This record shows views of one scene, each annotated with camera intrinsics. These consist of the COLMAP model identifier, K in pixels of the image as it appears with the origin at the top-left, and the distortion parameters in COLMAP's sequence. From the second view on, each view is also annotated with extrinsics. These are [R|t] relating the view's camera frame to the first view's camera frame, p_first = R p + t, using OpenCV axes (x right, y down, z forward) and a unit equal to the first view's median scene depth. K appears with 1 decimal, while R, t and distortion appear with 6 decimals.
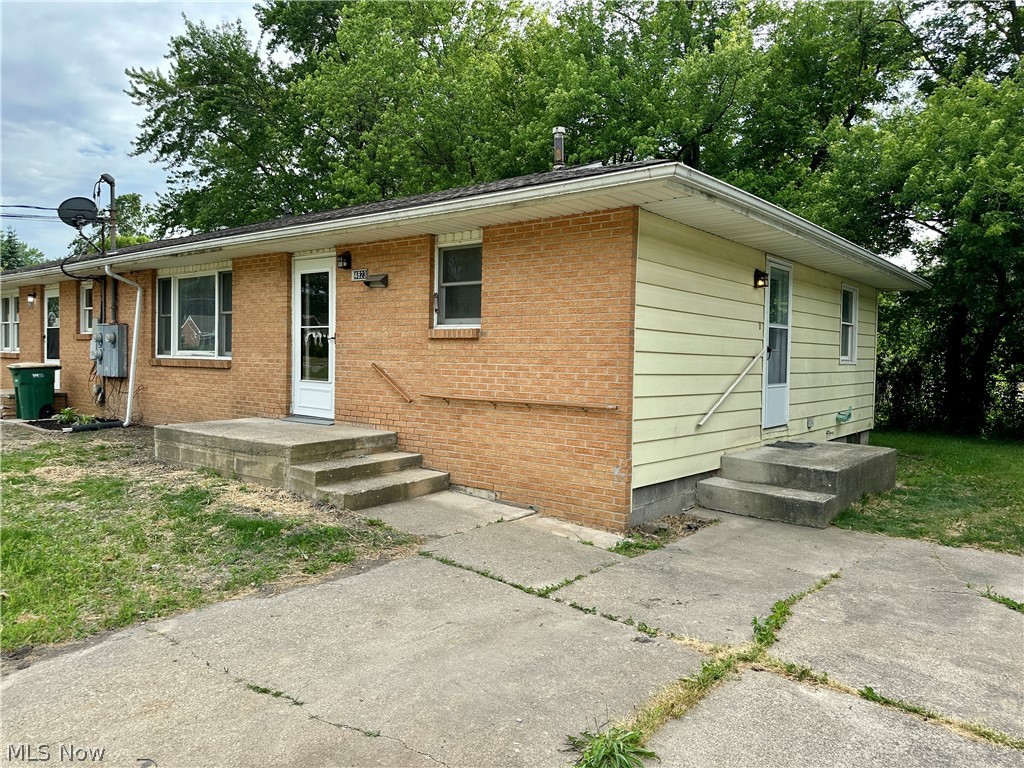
lens RADIAL K [[711.6, 0, 512.1], [0, 711.6, 395.1], [0, 0, 1]] dist [0.172541, -0.299317]
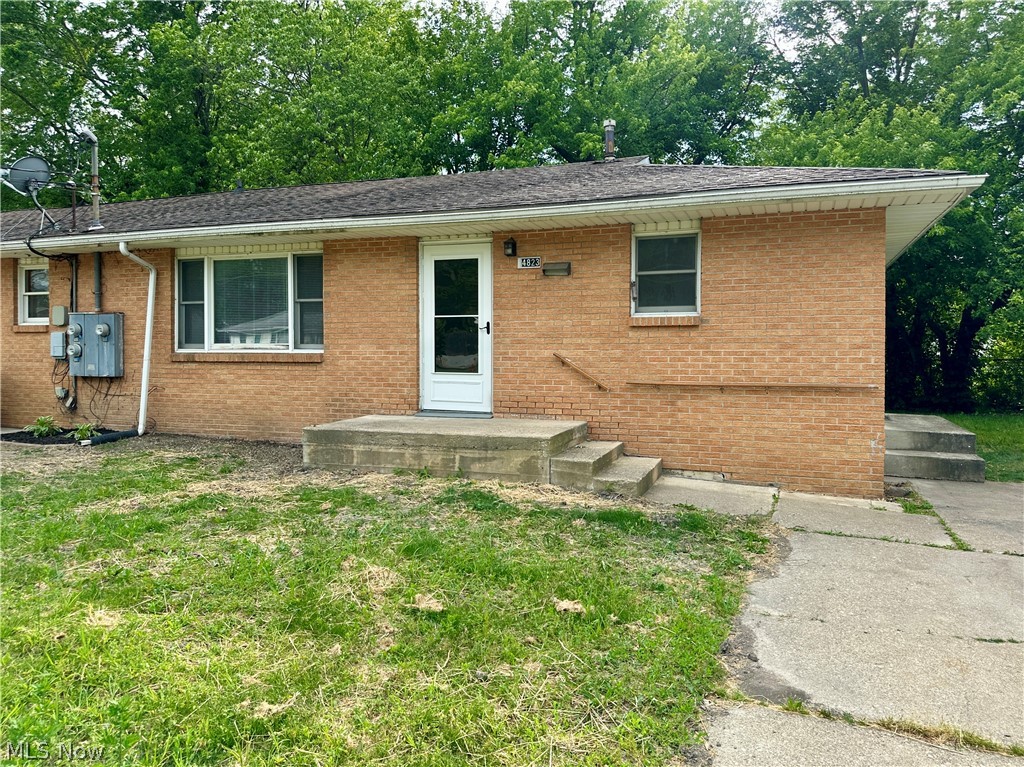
lens RADIAL K [[738.8, 0, 512.0], [0, 738.8, 383.5], [0, 0, 1]] dist [0.178790, -0.348899]
pose [[0.945632, -0.031631, 0.323696, -0.608019], [0.032717, 0.999462, 0.002086, -0.006357], [-0.323588, 0.008618, 0.946159, 0.060954]]
